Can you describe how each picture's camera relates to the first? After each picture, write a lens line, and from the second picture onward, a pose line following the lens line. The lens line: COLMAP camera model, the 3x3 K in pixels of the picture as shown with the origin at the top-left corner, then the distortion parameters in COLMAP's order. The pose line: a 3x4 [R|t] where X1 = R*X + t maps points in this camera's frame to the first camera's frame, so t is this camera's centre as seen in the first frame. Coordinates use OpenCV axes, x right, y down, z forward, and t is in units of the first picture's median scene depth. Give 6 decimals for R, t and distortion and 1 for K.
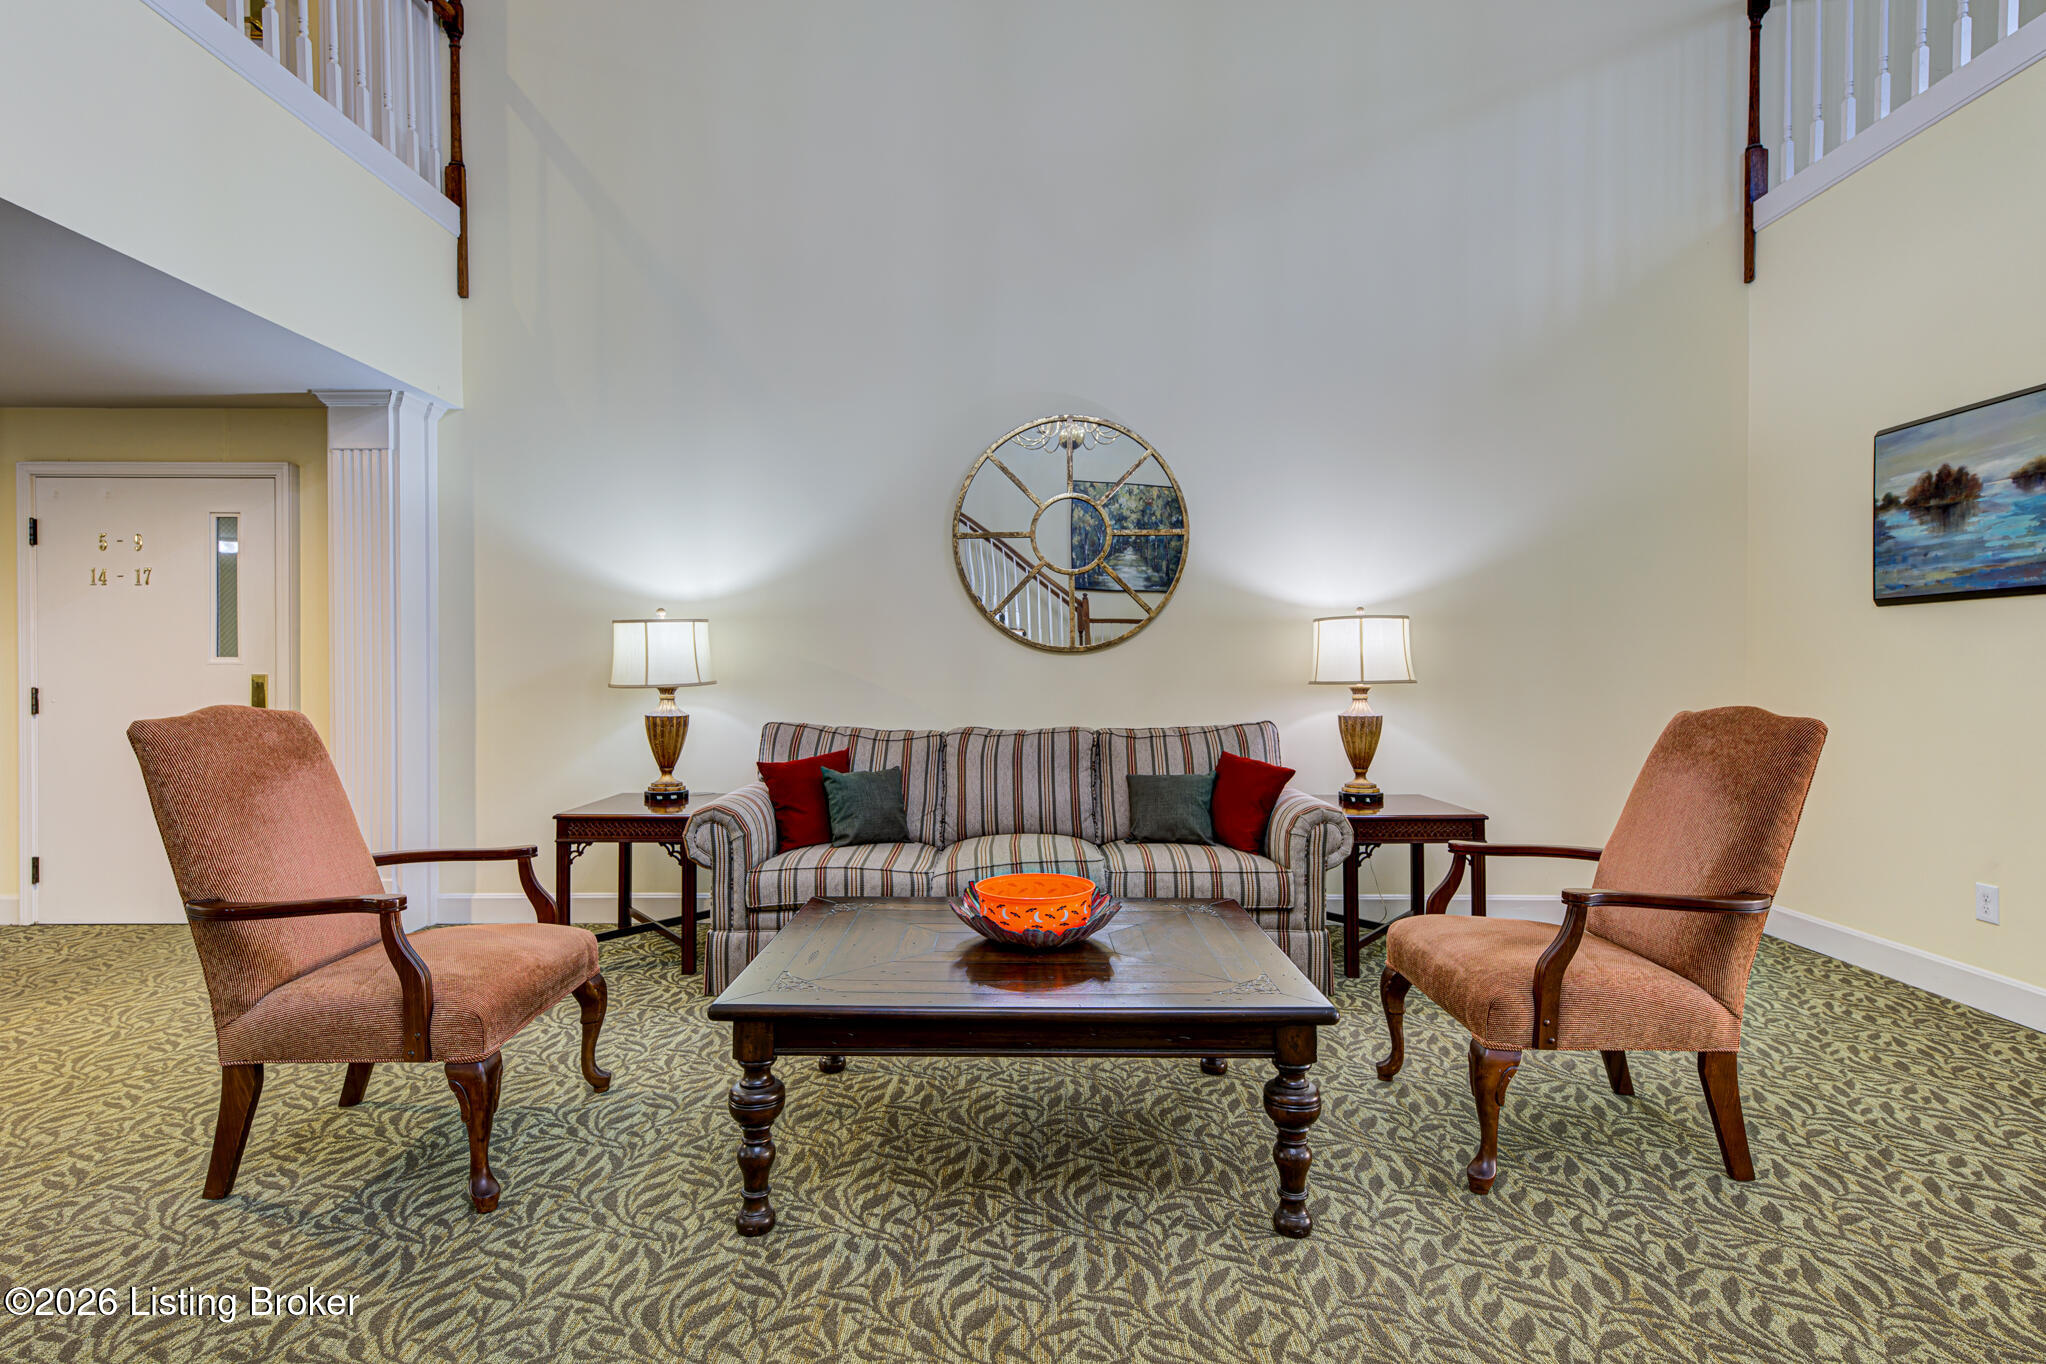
lens RADIAL K [[1029.6, 0, 1023.0], [0, 1029.6, 675.8], [0, 0, 1]] dist [0.012814, -0.000269]
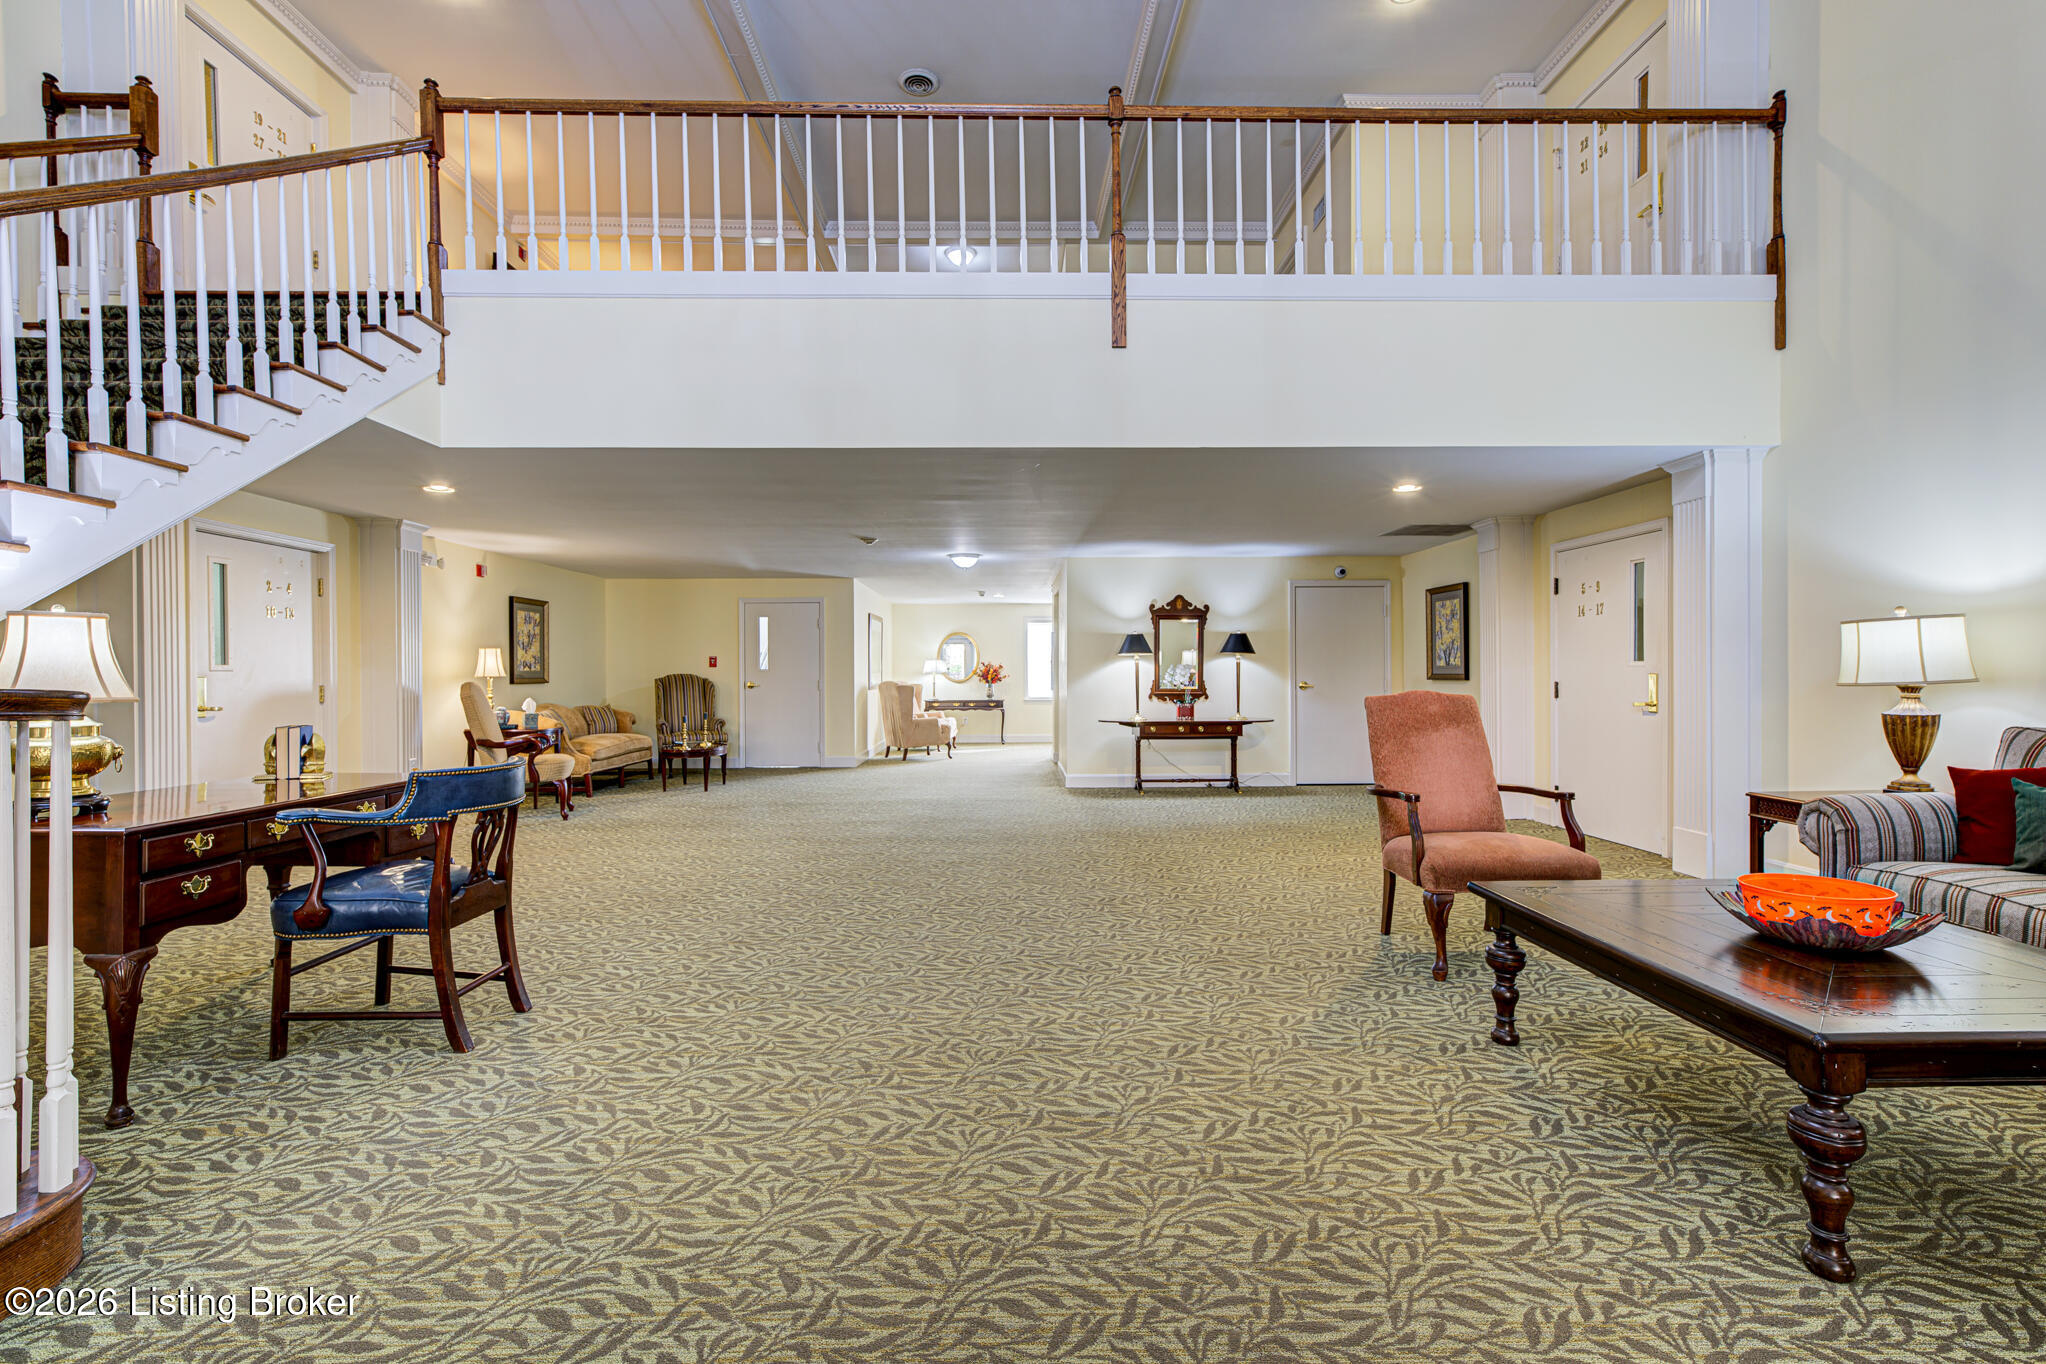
lens RADIAL K [[915.0, 0, 1018.6], [0, 915.0, 681.7], [0, 0, 1]] dist [0.002526, 0.000407]
pose [[0.039016, 0.006714, -0.999216, 0.842580], [0.000193, 0.999977, 0.006727, 0.001921], [0.999239, -0.000455, 0.039014, 0.197013]]
